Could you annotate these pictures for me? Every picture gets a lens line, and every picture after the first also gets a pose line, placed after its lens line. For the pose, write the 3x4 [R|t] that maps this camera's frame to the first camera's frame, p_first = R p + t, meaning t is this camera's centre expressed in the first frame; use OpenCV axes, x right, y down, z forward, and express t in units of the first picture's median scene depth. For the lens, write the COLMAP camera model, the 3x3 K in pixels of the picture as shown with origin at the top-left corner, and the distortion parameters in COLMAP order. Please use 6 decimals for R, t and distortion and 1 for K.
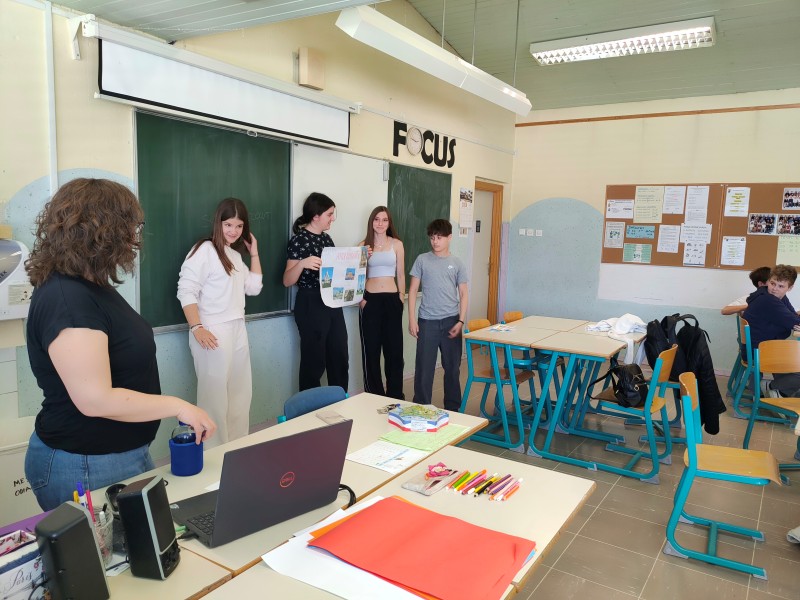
lens RADIAL K [[608.4, 0, 399.8], [0, 608.4, 297.7], [0, 0, 1]] dist [0.029214, -0.009379]
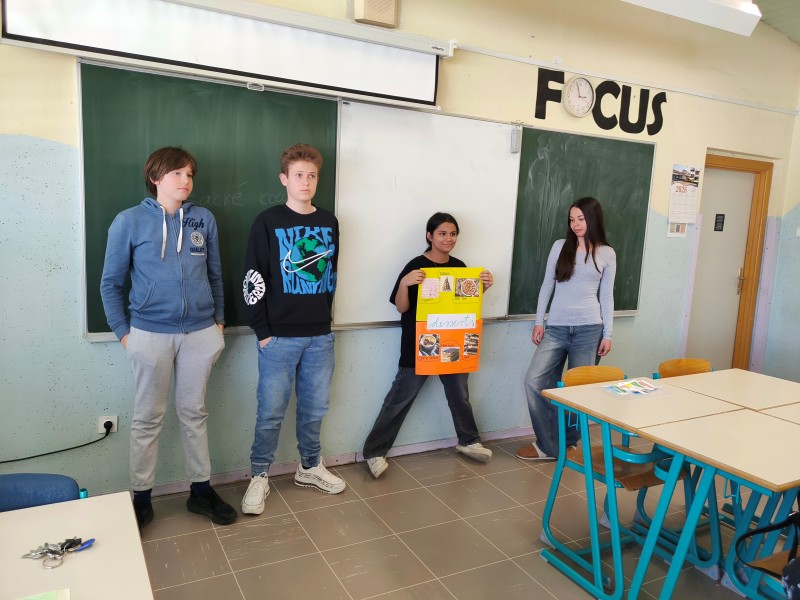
lens RADIAL K [[608.4, 0, 428.1], [0, 608.4, 315.2], [0, 0, 1]] dist [0.029214, -0.009379]
pose [[0.880261, 0.062808, -0.470314, 0.211318], [-0.058765, 0.998000, 0.023292, -0.012326], [0.470836, 0.007135, 0.882192, 0.292162]]
